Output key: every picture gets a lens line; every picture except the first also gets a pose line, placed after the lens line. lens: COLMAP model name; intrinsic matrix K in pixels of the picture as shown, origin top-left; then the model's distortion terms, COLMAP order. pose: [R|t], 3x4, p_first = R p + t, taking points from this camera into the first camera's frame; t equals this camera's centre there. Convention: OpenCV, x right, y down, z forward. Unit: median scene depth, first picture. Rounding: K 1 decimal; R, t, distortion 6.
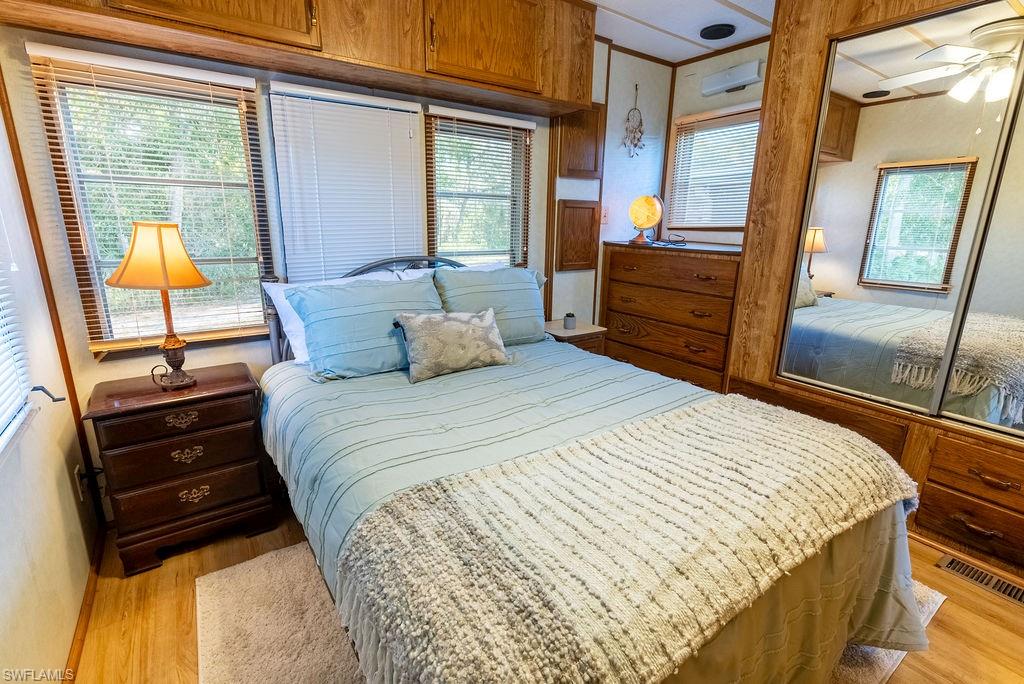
lens RADIAL K [[471.5, 0, 509.7], [0, 471.5, 334.8], [0, 0, 1]] dist [0.020435, 0.000314]
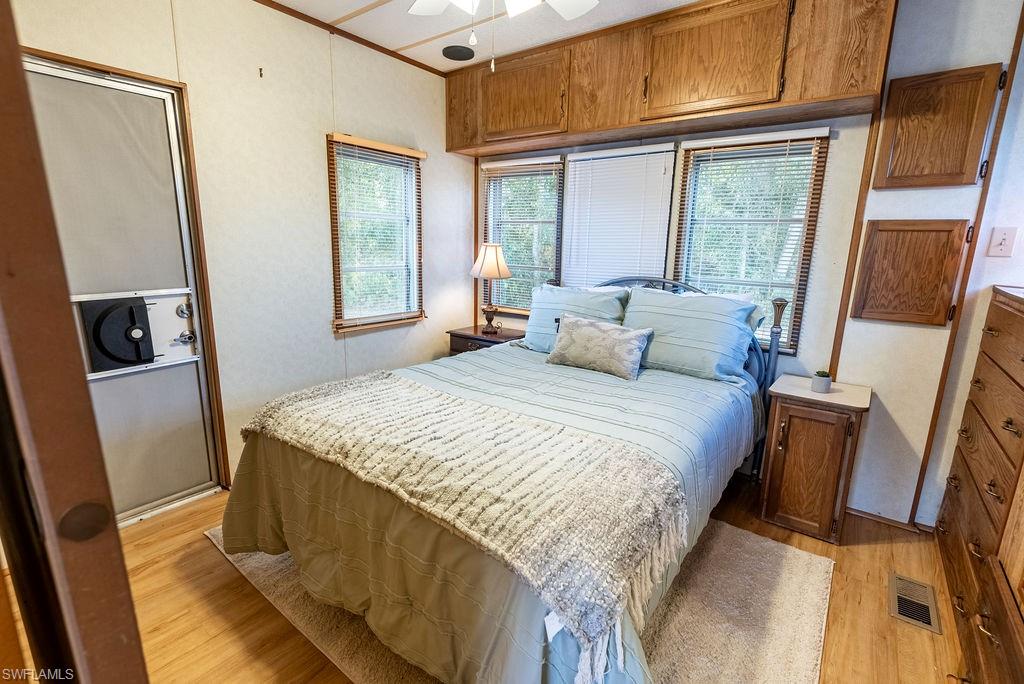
lens RADIAL K [[471.5, 0, 509.7], [0, 471.5, 334.8], [0, 0, 1]] dist [0.020435, 0.000314]
pose [[0.325200, 0.181260, -0.928111, 0.803435], [-0.246198, 0.963840, 0.101972, -0.070484], [0.913034, 0.195338, 0.358067, 0.337598]]
